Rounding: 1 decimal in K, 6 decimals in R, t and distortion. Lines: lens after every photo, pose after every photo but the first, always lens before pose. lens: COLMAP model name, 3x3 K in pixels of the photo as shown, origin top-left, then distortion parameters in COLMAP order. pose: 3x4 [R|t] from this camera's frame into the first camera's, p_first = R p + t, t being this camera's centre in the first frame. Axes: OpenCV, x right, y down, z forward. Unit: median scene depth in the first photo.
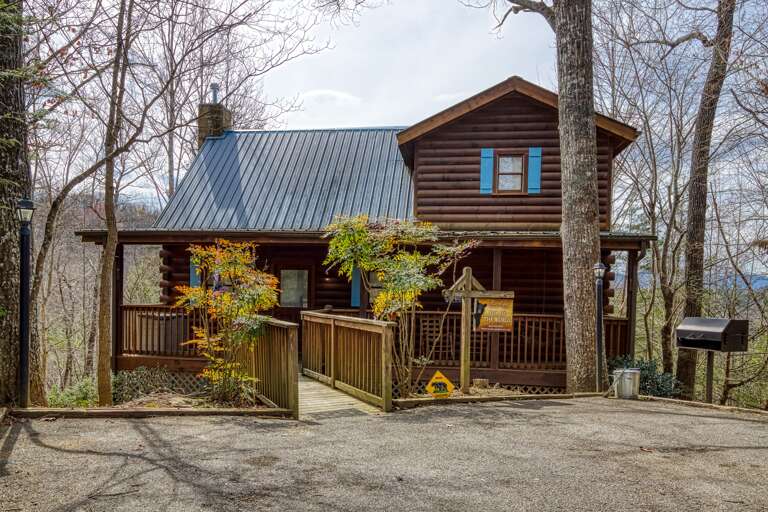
lens RADIAL K [[558.6, 0, 385.2], [0, 558.6, 292.0], [0, 0, 1]] dist [-0.040885, -0.001096]
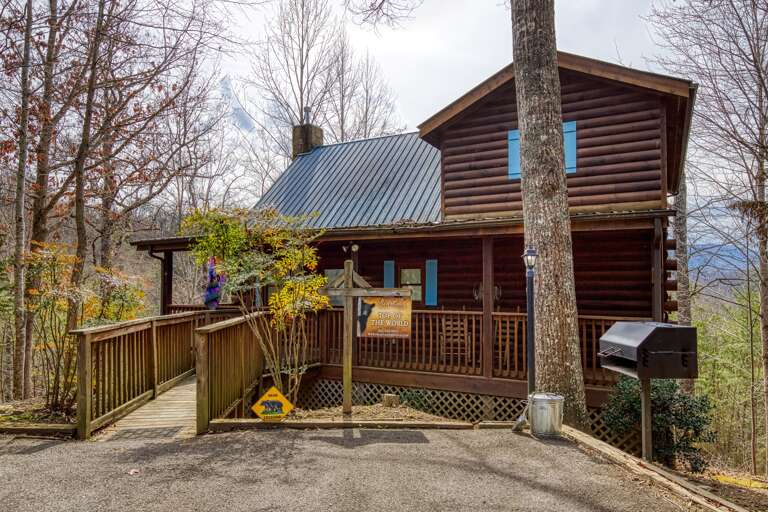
lens RADIAL K [[506.3, 0, 383.9], [0, 506.3, 254.9], [0, 0, 1]] dist [-0.006381, -0.000729]
pose [[0.947555, -0.041186, -0.316929, 0.434686], [0.019895, 0.997340, -0.070128, 0.002036], [0.318974, 0.060145, 0.945853, 0.289414]]
